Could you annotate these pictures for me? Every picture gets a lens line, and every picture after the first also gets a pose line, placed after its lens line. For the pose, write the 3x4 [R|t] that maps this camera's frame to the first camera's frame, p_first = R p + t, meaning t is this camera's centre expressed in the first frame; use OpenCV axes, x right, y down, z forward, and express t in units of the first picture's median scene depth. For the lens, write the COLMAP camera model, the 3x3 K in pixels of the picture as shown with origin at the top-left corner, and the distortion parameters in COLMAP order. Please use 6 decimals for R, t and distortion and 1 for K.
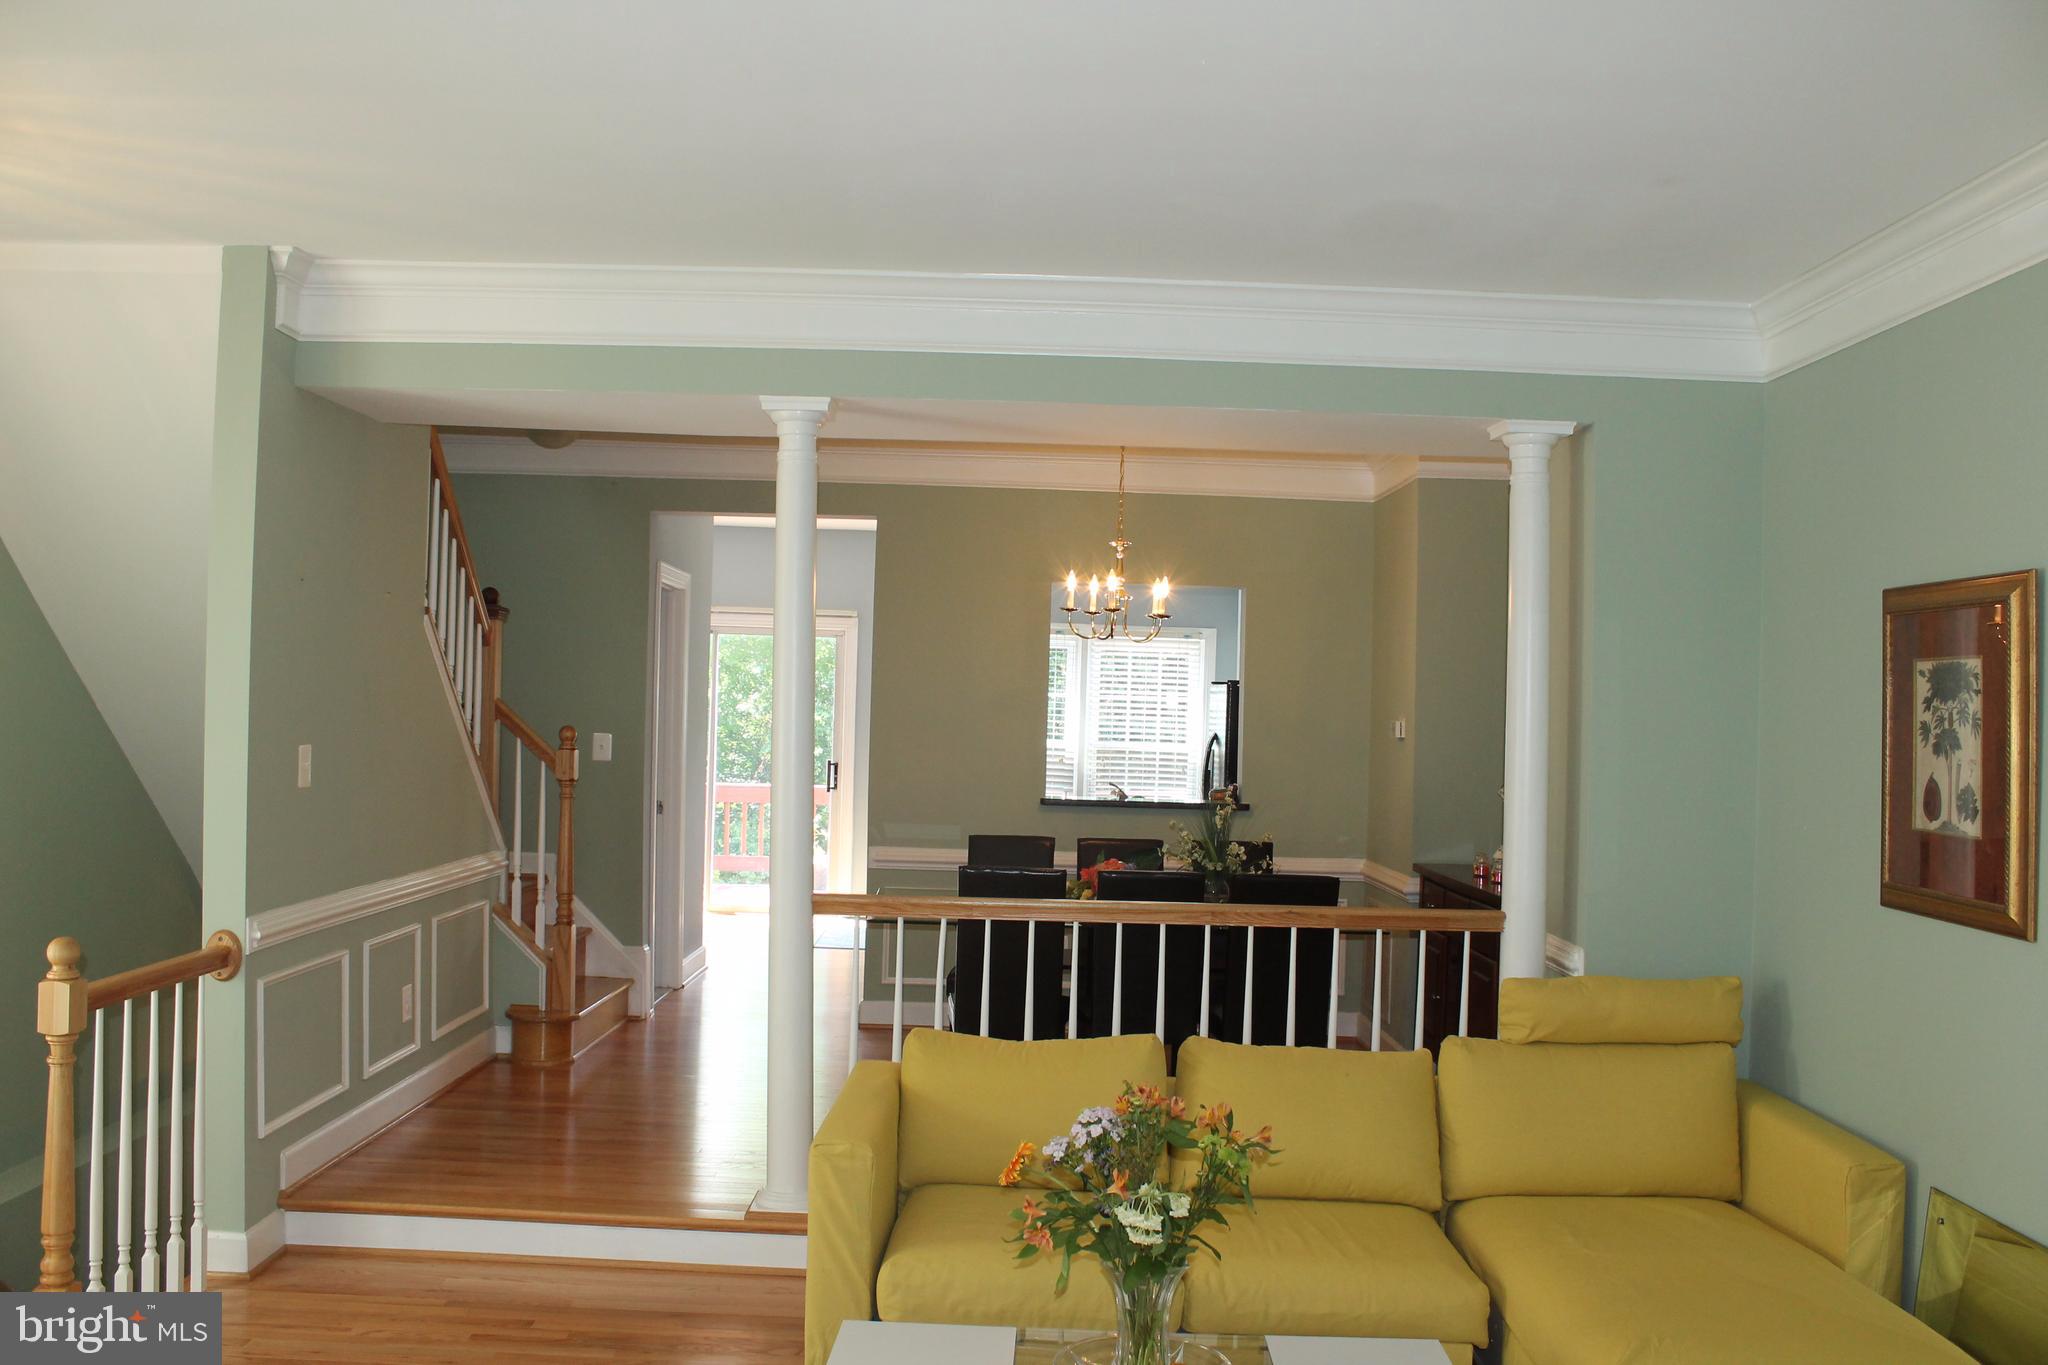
lens RADIAL K [[1755.1, 0, 1024.0], [0, 1755.1, 682.5], [0, 0, 1]] dist [-0.162700, 0.156186]
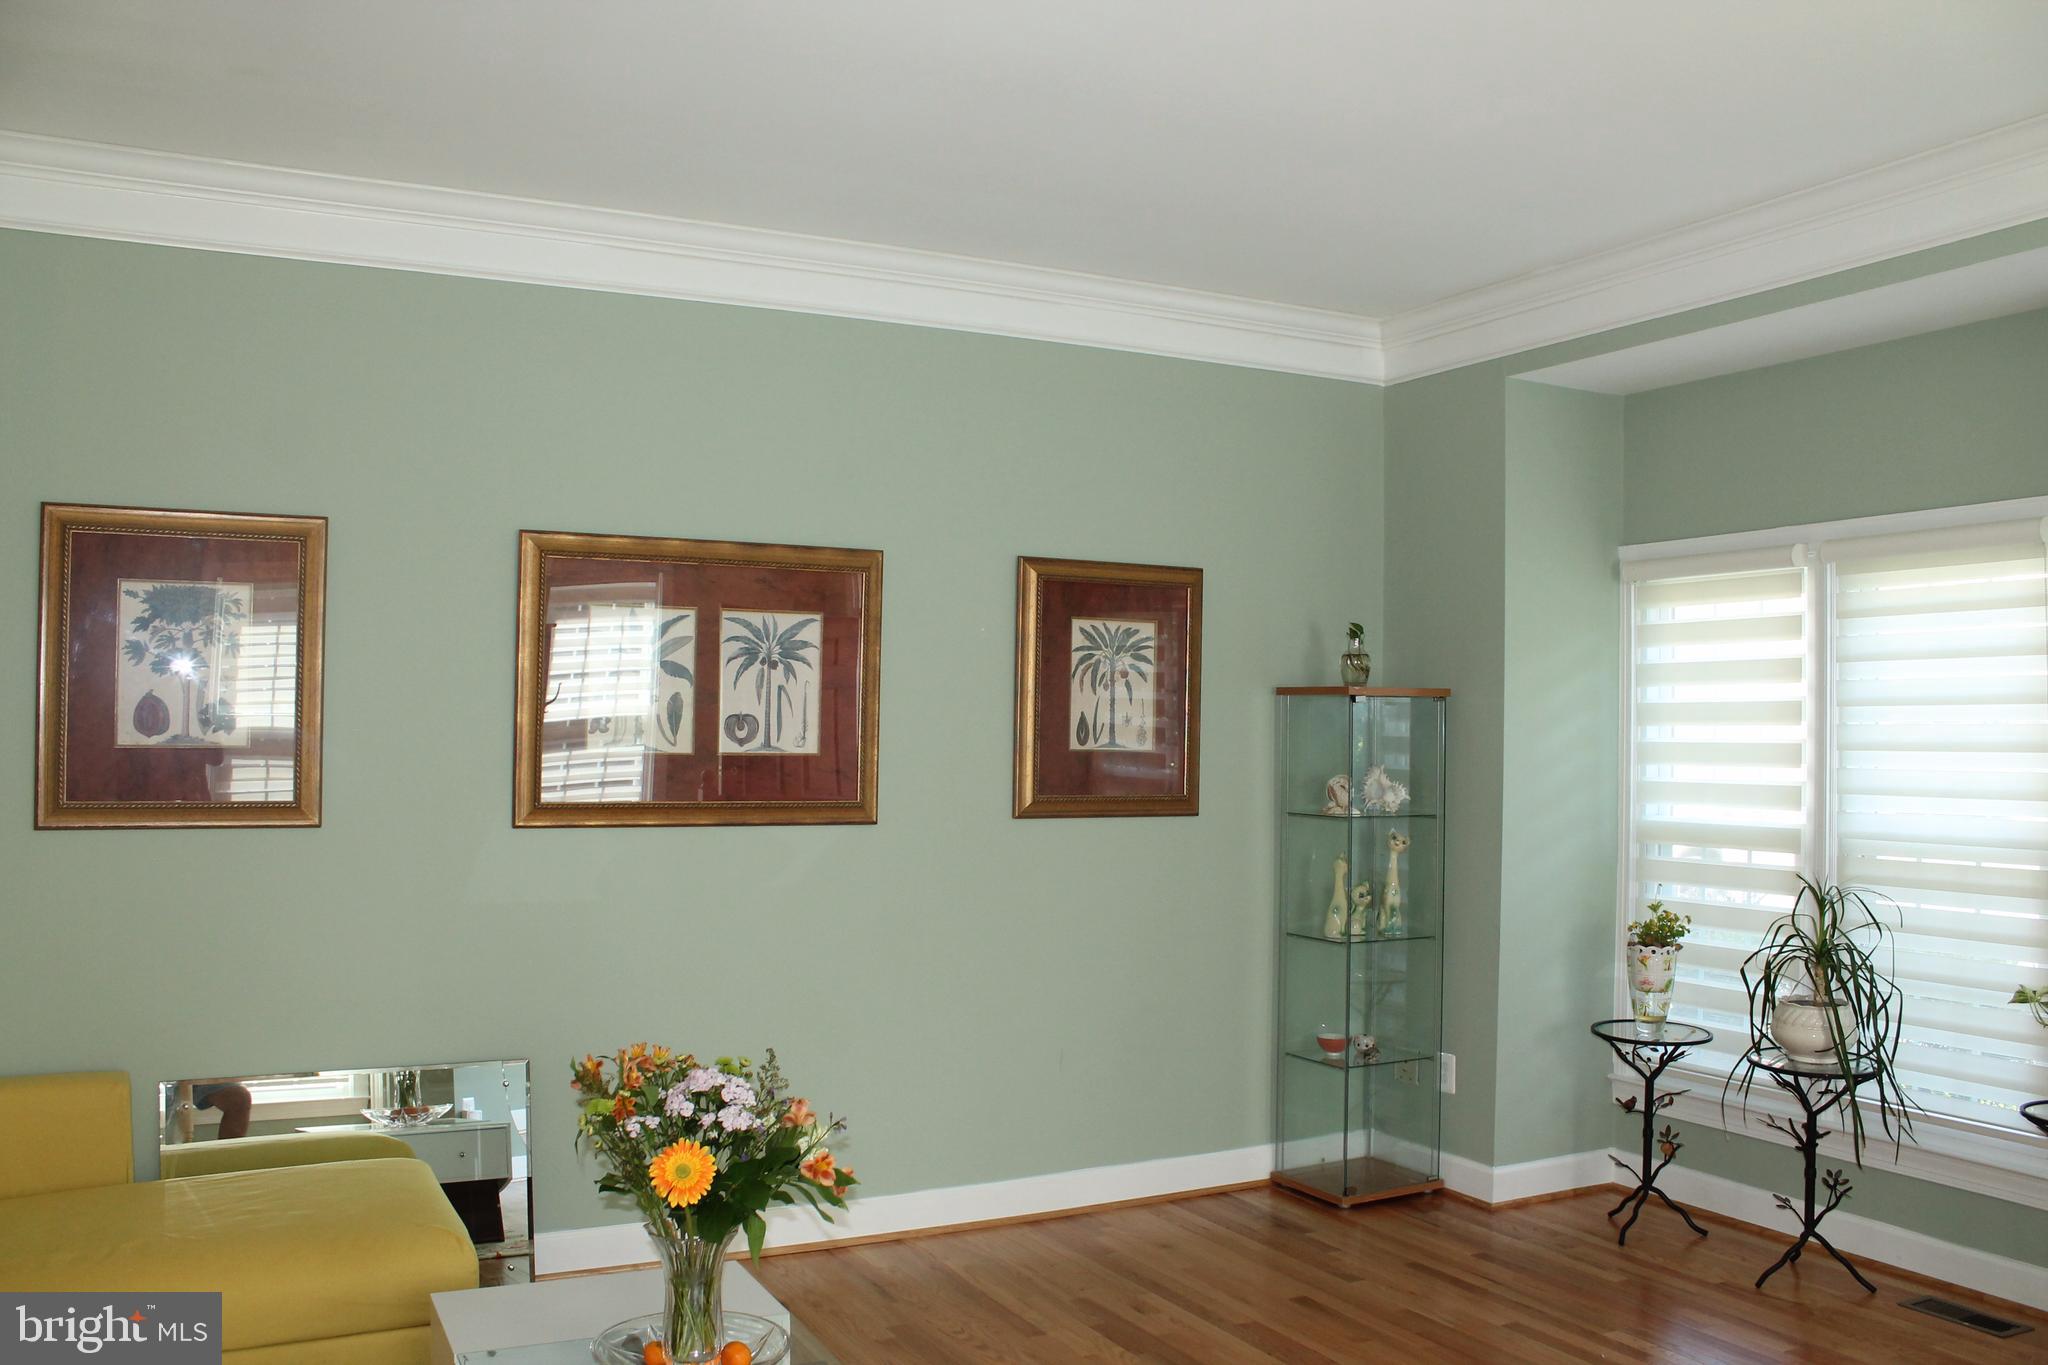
lens RADIAL K [[1755.1, 0, 1024.0], [0, 1755.1, 682.5], [0, 0, 1]] dist [-0.162700, 0.156186]
pose [[-0.431968, -0.018996, 0.901689, -0.630969], [-0.032686, 0.999451, 0.005396, 0.025321], [-0.901297, -0.027141, -0.432352, 0.969017]]
